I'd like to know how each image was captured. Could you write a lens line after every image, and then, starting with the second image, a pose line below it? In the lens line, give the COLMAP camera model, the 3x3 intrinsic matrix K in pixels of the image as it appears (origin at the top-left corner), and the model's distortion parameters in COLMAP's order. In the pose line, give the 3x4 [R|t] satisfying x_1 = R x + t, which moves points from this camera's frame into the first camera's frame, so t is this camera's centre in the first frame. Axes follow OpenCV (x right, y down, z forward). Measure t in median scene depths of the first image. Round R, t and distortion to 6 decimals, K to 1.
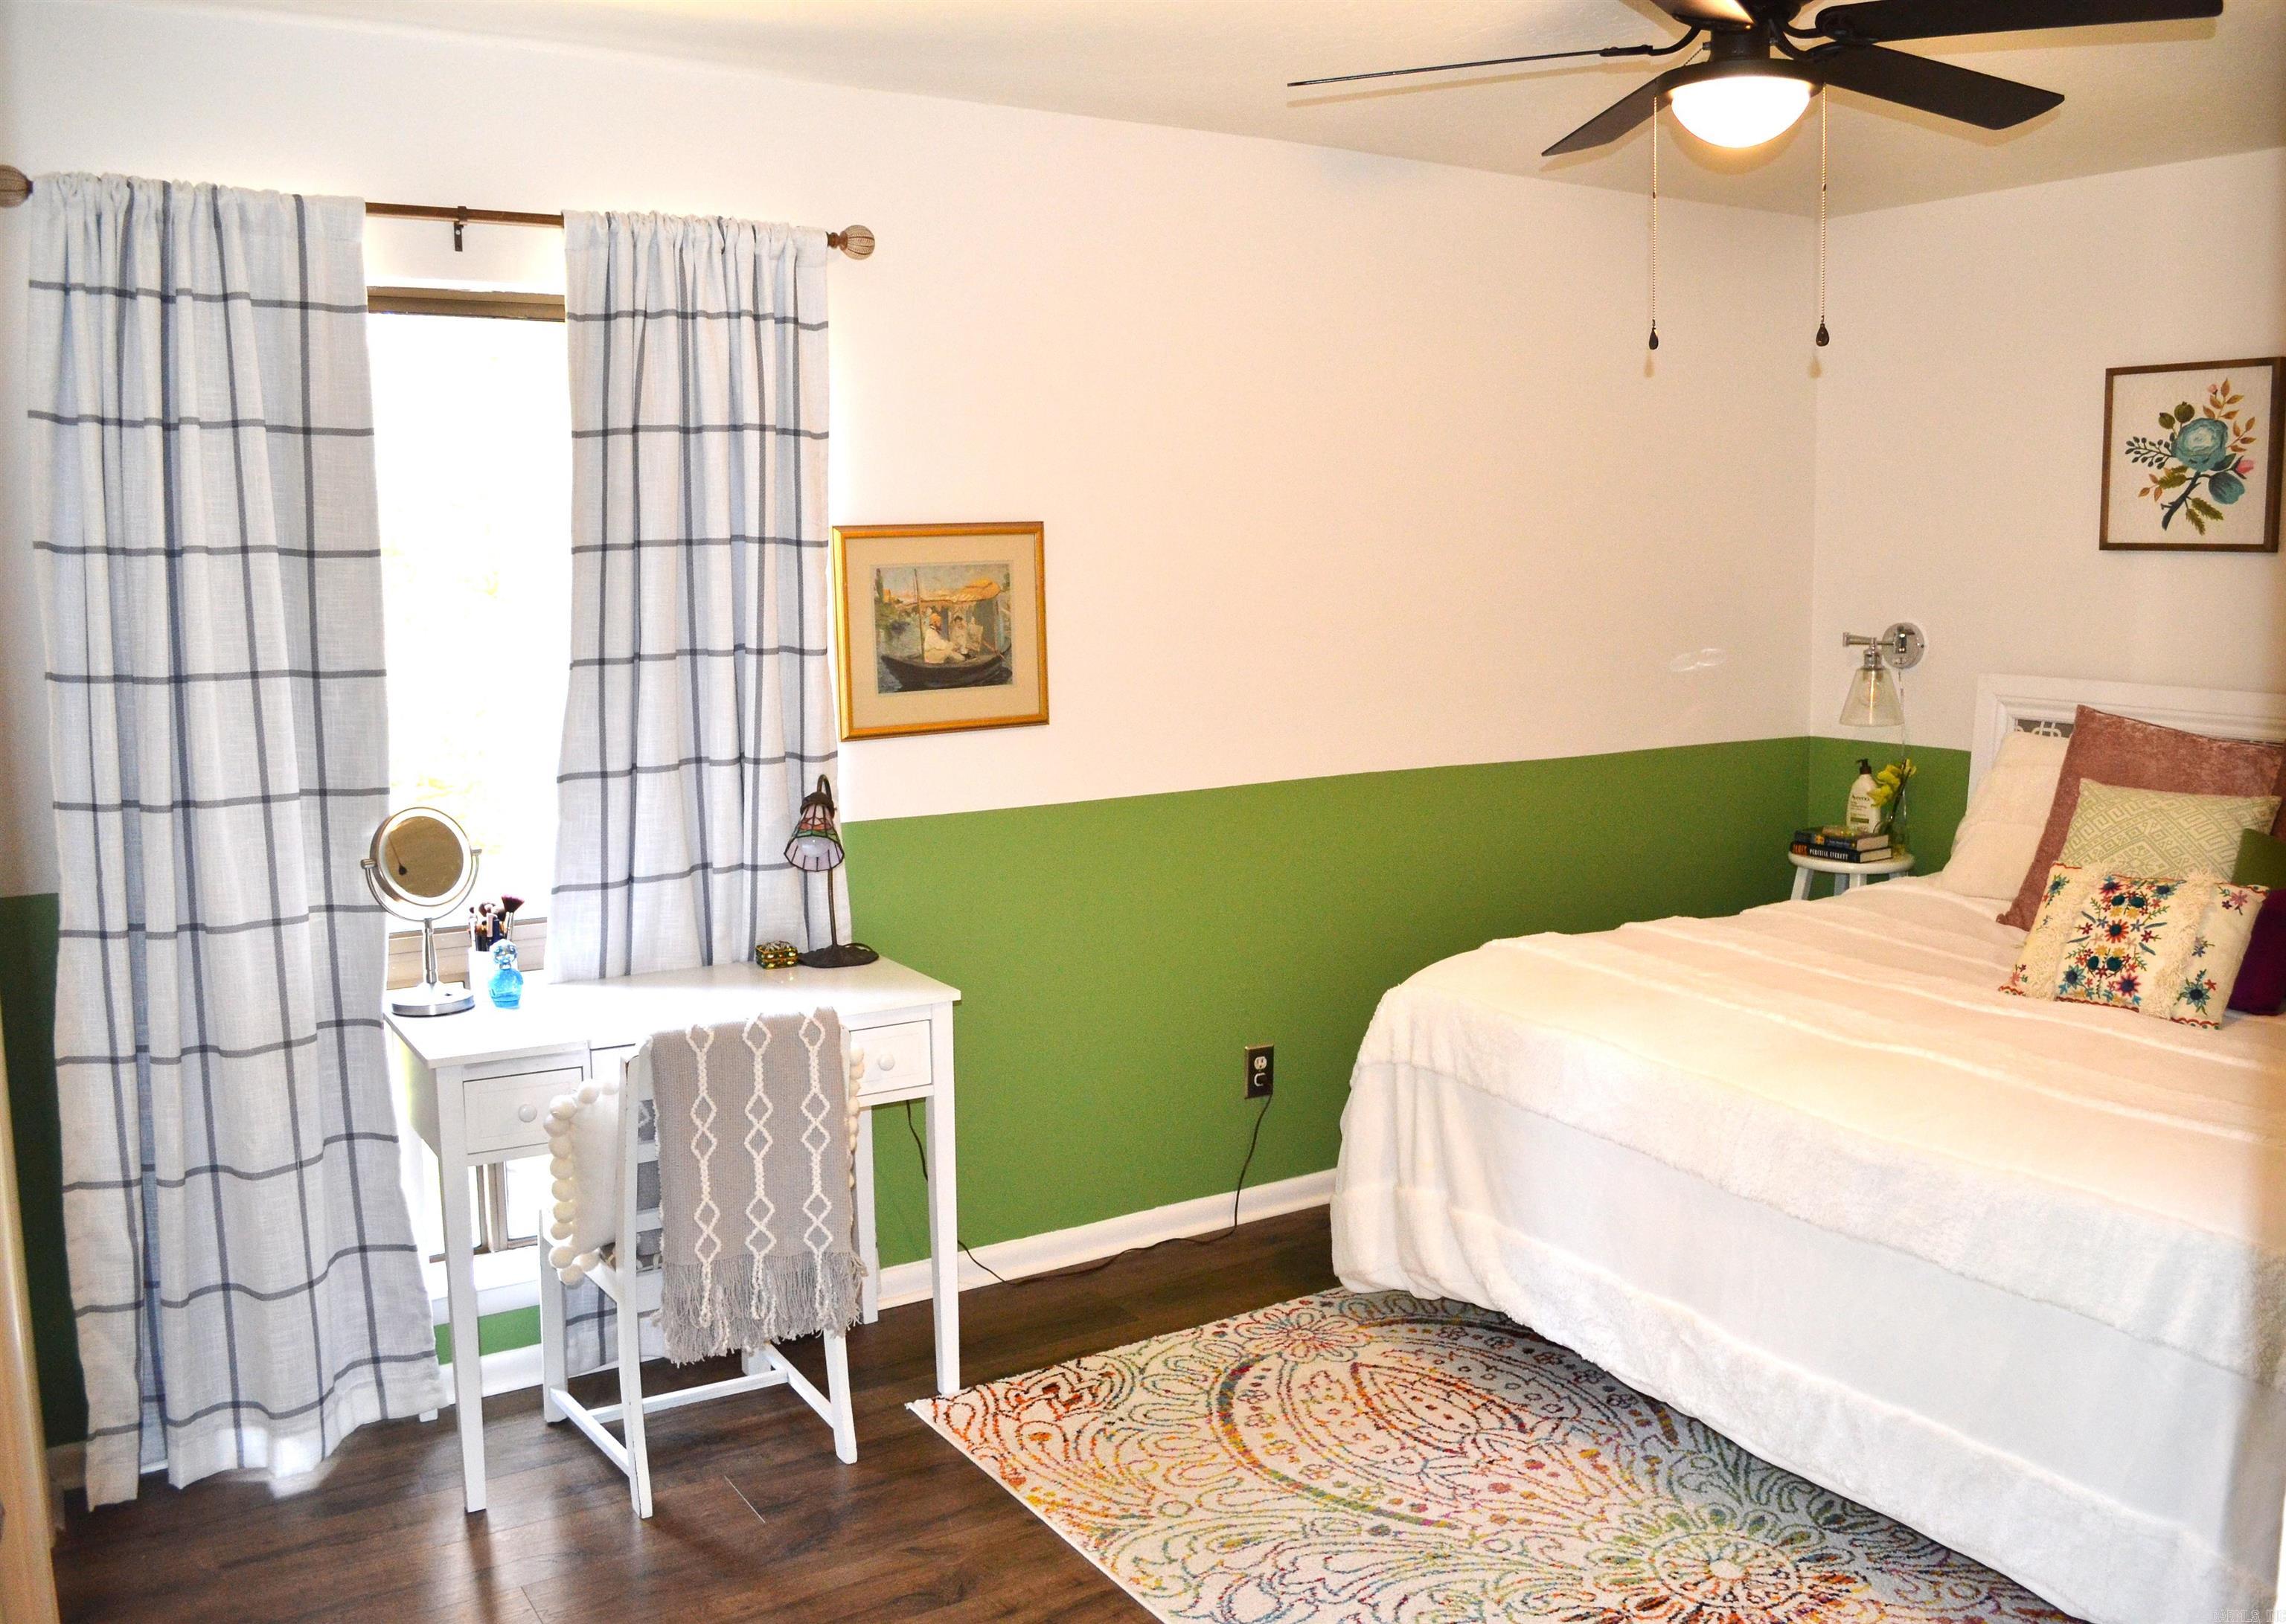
lens RADIAL K [[1930.8, 0, 1154.6], [0, 1930.8, 812.0], [0, 0, 1]] dist [-0.082493, 0.017999]
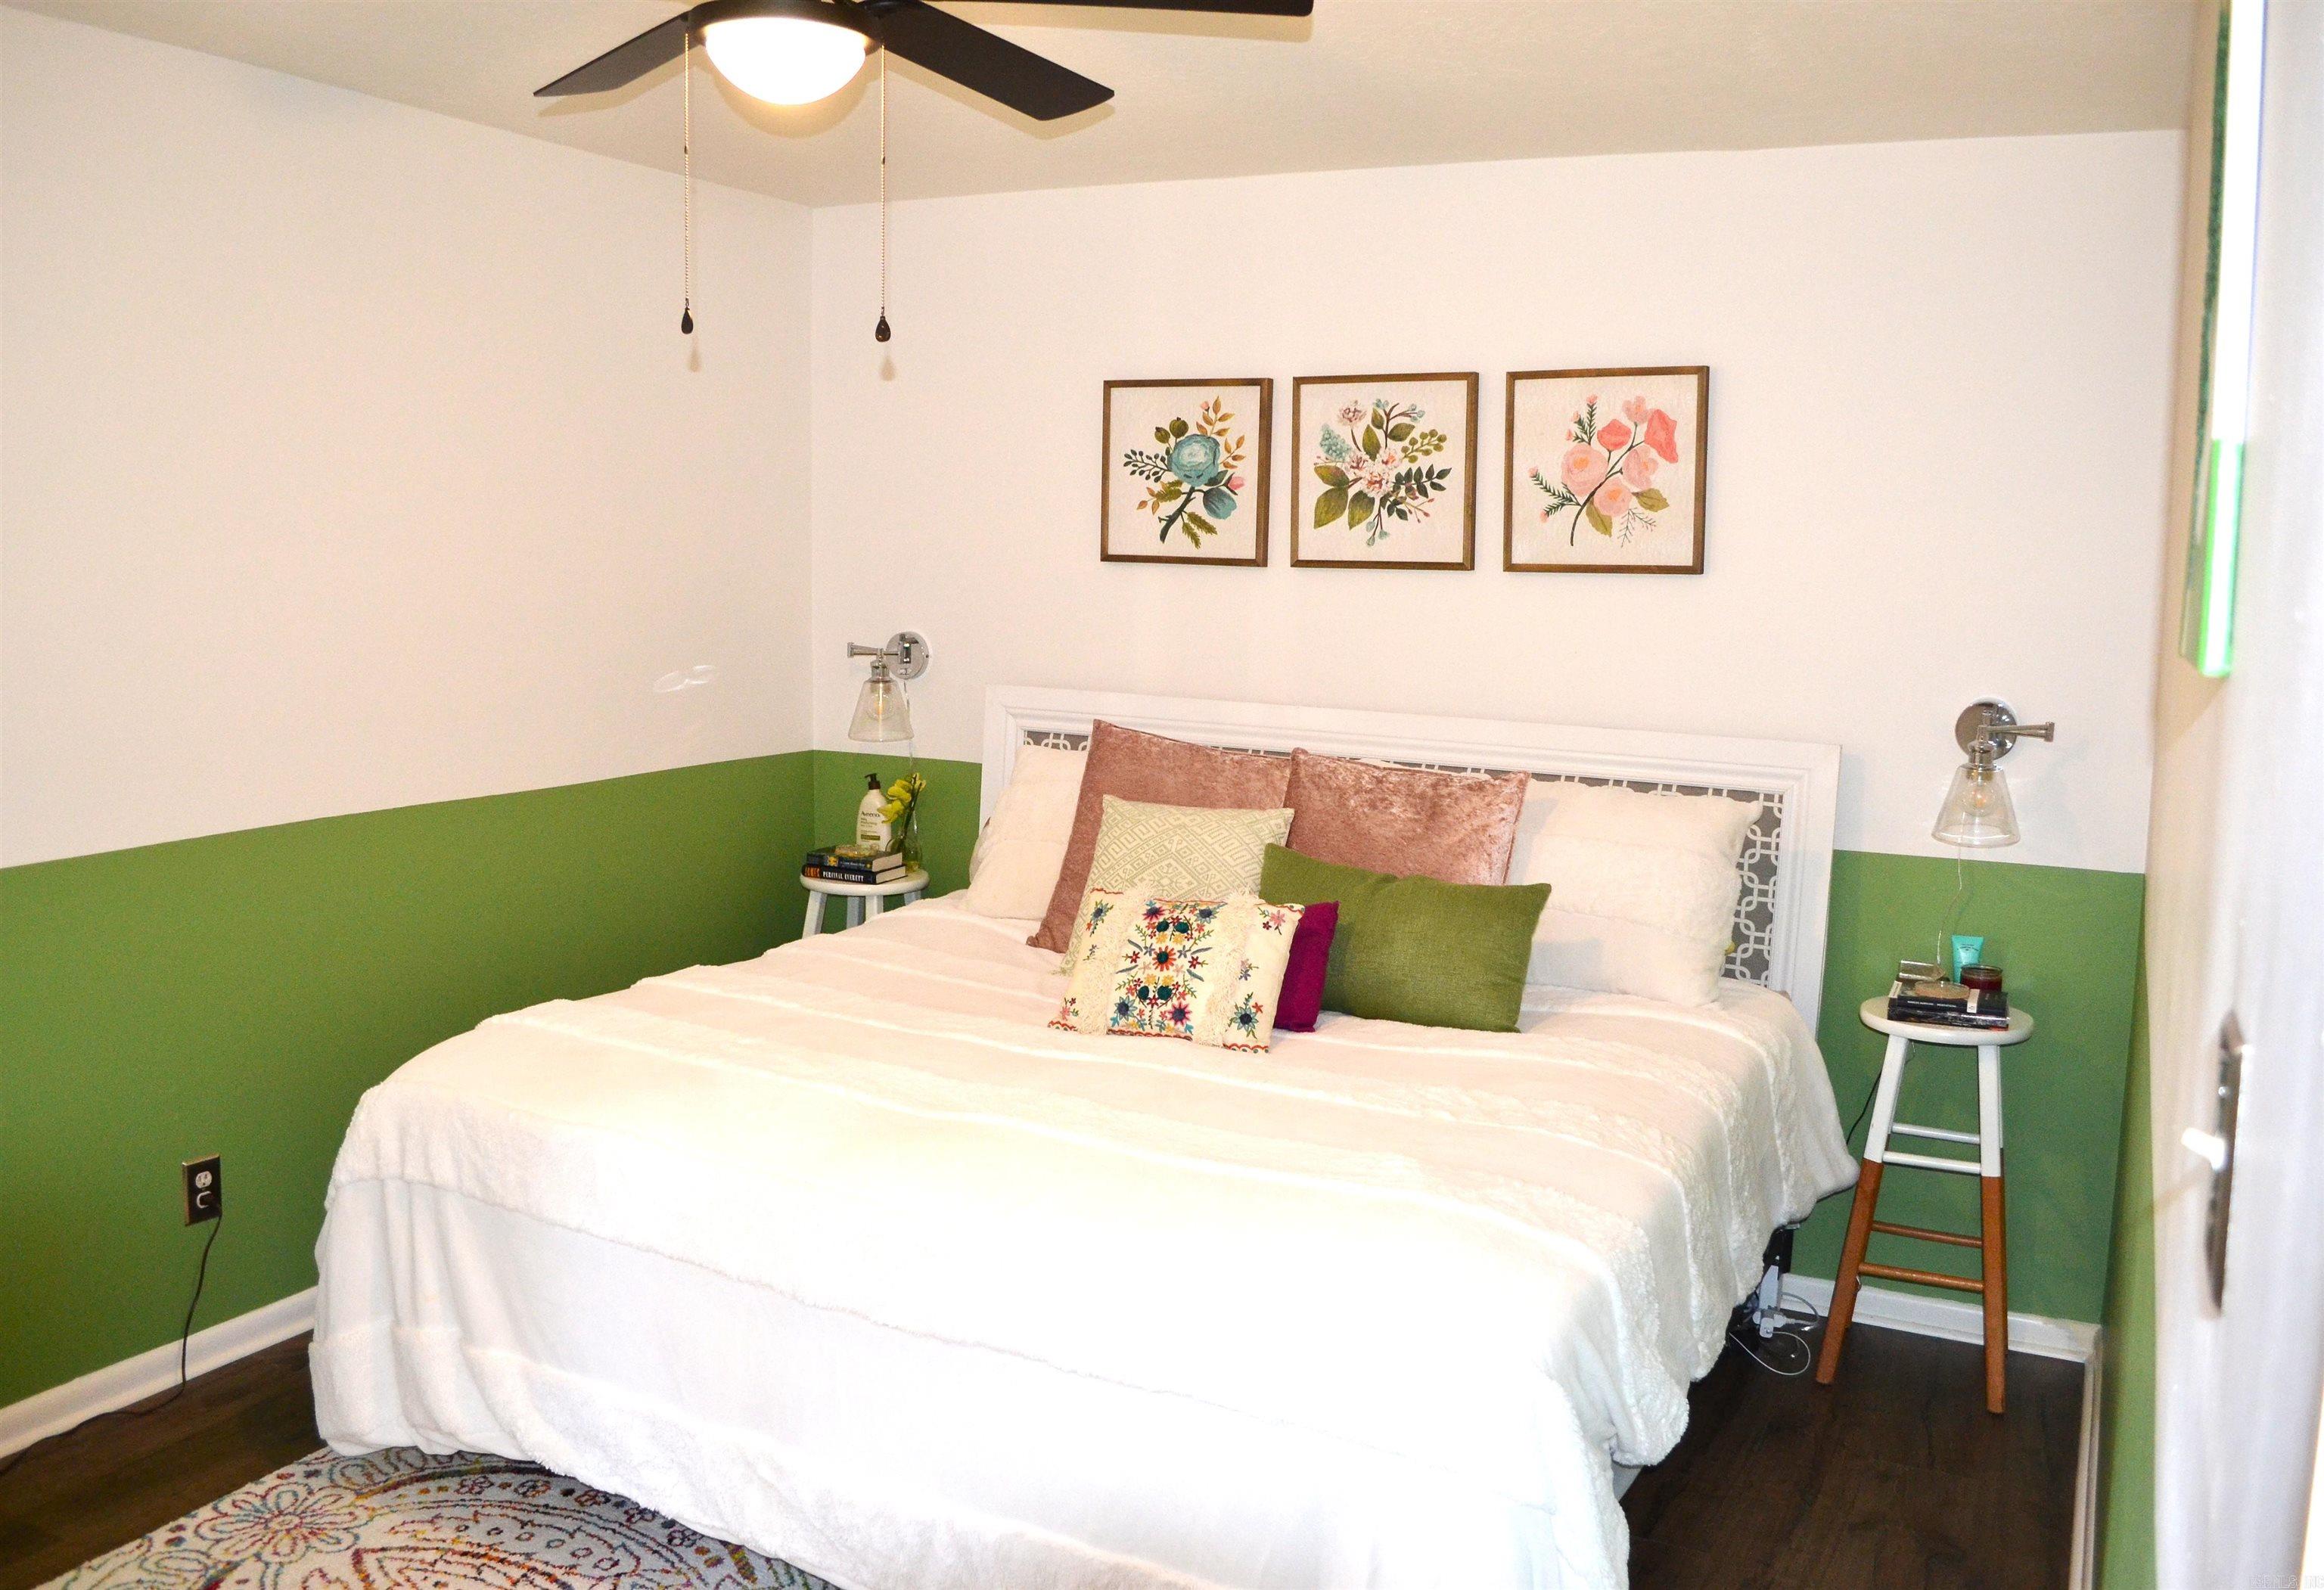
lens RADIAL K [[1933.5, 0, 1169.1], [0, 1933.5, 777.0], [0, 0, 1]] dist [-0.077559, 0.009053]
pose [[0.857617, -0.039678, 0.512756, 0.002467], [0.045561, 0.998961, 0.001099, -0.026338], [-0.512267, 0.022419, 0.858534, 0.116653]]
